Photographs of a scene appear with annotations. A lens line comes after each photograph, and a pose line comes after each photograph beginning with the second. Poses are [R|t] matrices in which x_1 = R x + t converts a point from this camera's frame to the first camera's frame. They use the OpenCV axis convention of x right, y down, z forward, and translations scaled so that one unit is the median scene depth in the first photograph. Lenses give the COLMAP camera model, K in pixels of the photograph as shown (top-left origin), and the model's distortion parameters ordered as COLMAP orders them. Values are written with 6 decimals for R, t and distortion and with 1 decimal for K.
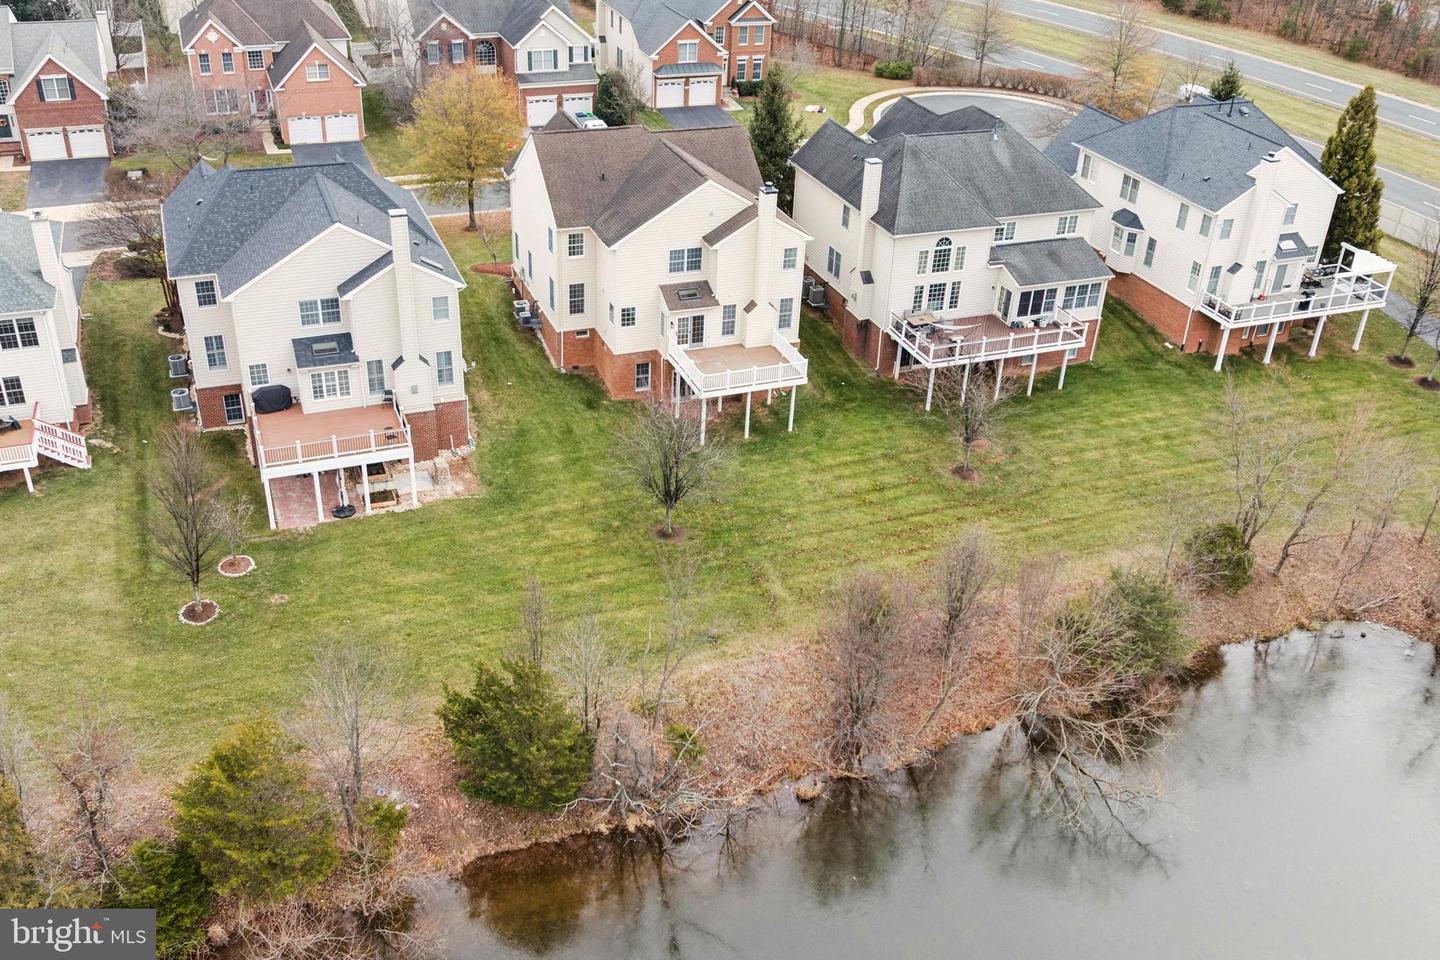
lens RADIAL K [[1338.4, 0, 716.0], [0, 1338.4, 464.4], [0, 0, 1]] dist [-0.004600, -0.030409]
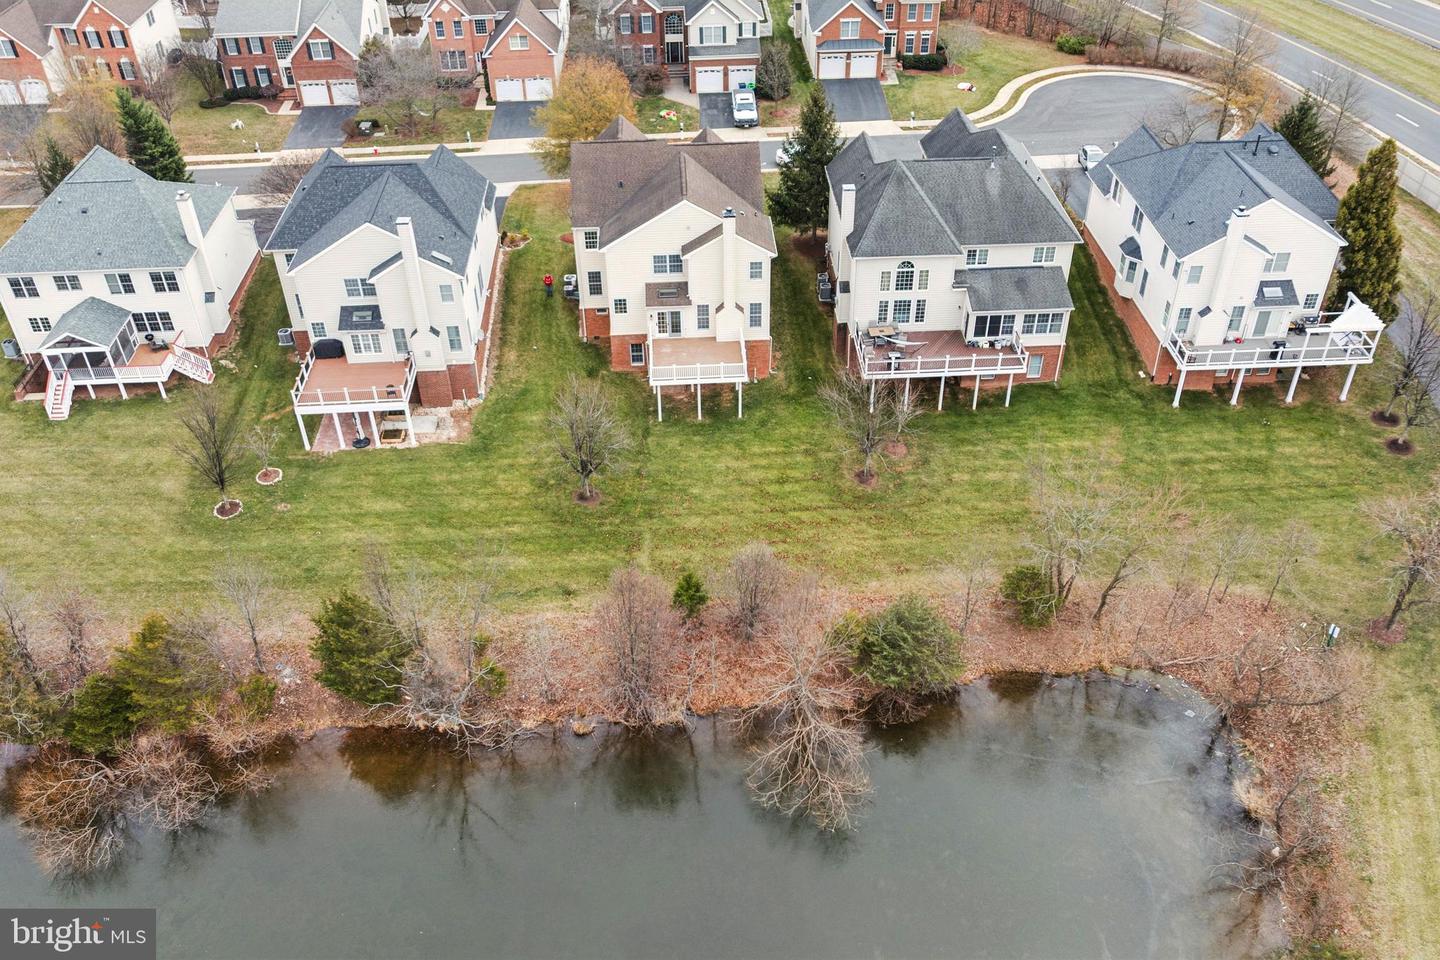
lens RADIAL K [[1214.0, 0, 715.4], [0, 1214.0, 472.8], [0, 0, 1]] dist [0.004173, -0.060748]
pose [[0.945702, 0.148891, -0.288927, 0.335299], [-0.111909, 0.983716, 0.140636, -0.119207], [0.305162, -0.100666, 0.946965, -0.025181]]
